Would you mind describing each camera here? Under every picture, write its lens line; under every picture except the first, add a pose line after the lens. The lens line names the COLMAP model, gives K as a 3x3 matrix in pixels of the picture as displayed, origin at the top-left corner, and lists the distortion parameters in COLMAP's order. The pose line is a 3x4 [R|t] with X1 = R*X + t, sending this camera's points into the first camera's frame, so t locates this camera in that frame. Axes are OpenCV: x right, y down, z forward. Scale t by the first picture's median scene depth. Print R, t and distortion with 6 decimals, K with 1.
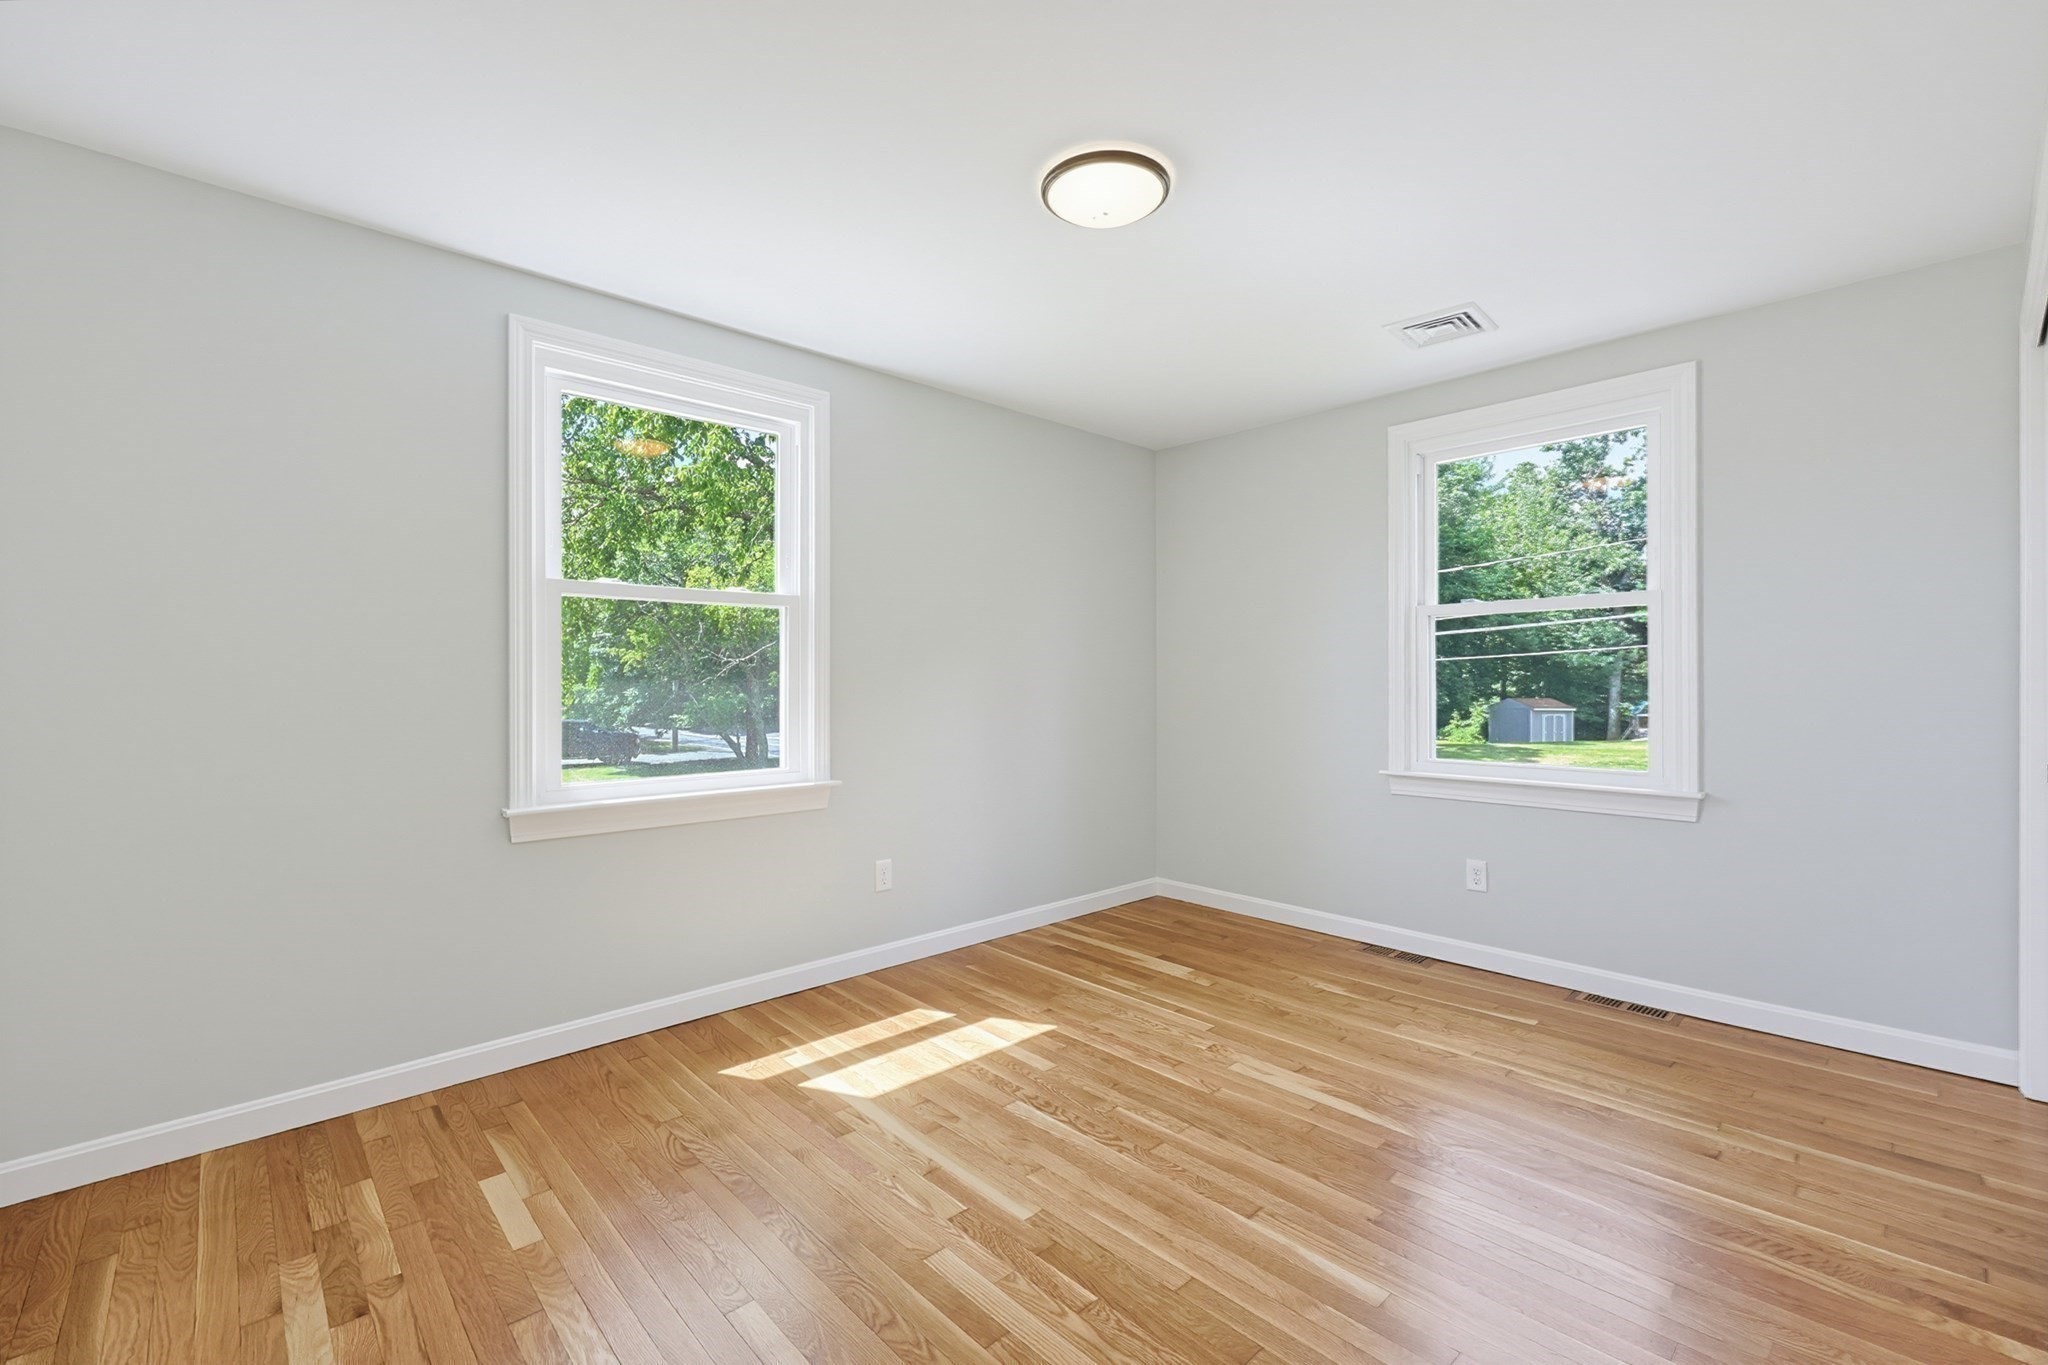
lens RADIAL K [[886.2, 0, 1013.5], [0, 886.2, 682.8], [0, 0, 1]] dist [-0.000596, 0.000012]
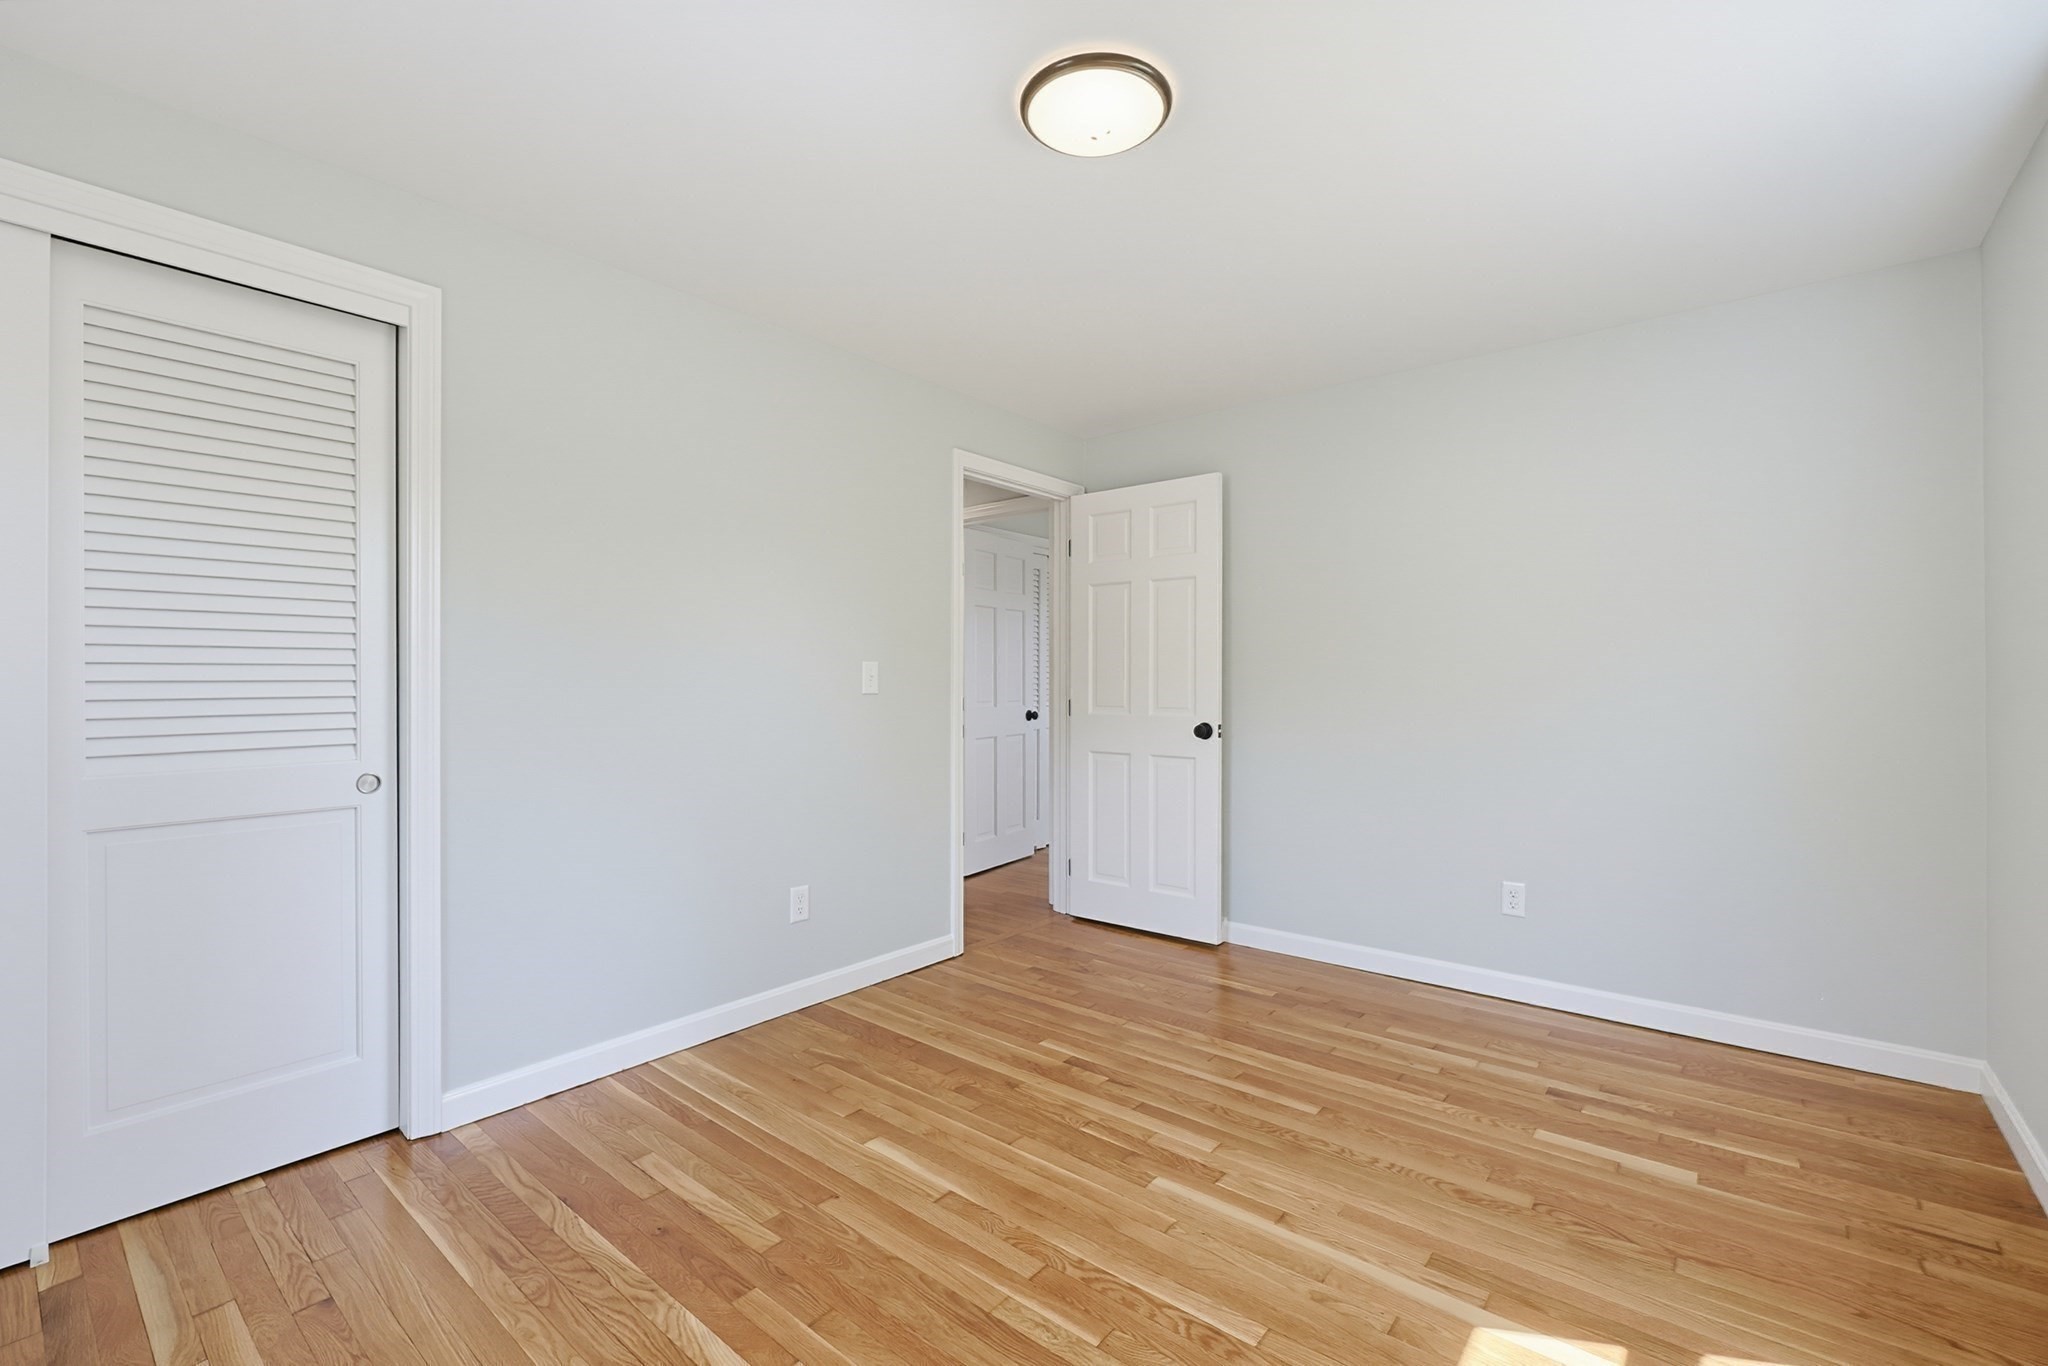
lens RADIAL K [[869.7, 0, 1030.8], [0, 869.7, 680.4], [0, 0, 1]] dist [0.000920, 0.000236]
pose [[-0.988190, 0.004019, -0.153184, 0.213581], [0.004372, 0.999988, -0.001972, -0.001975], [0.153174, -0.002618, -0.988196, 1.327070]]
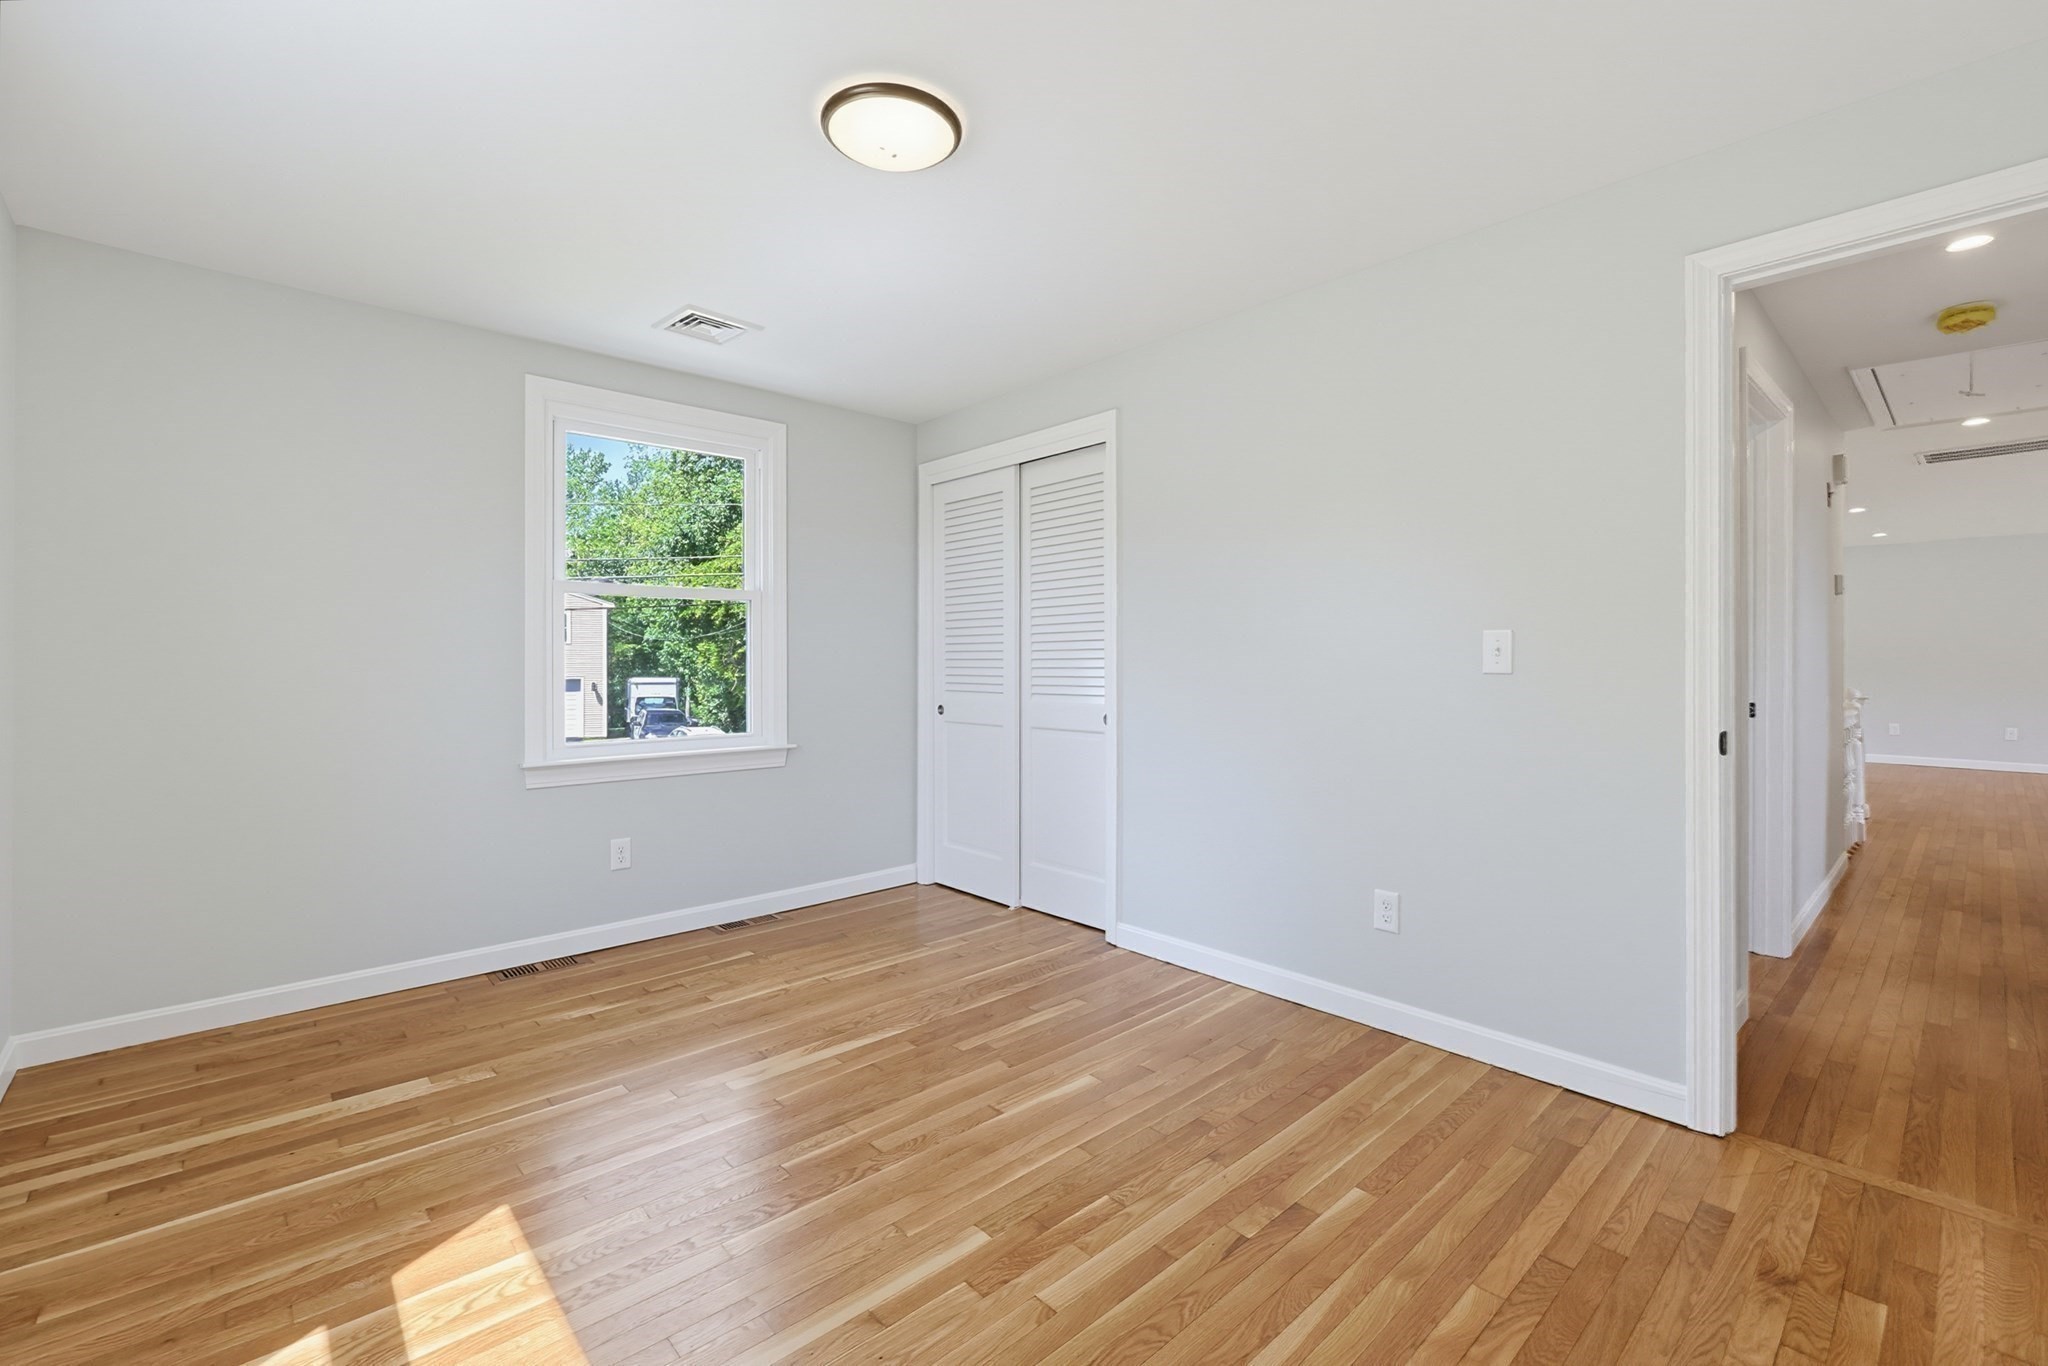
lens RADIAL K [[894.2, 0, 1051.2], [0, 894.2, 666.8], [0, 0, 1]] dist [0.000487, 0.000125]
pose [[-0.023376, -0.004245, 0.999718, -0.607541], [0.003824, 0.999983, 0.004336, -0.000577], [-0.999719, 0.003924, -0.023360, 0.623658]]
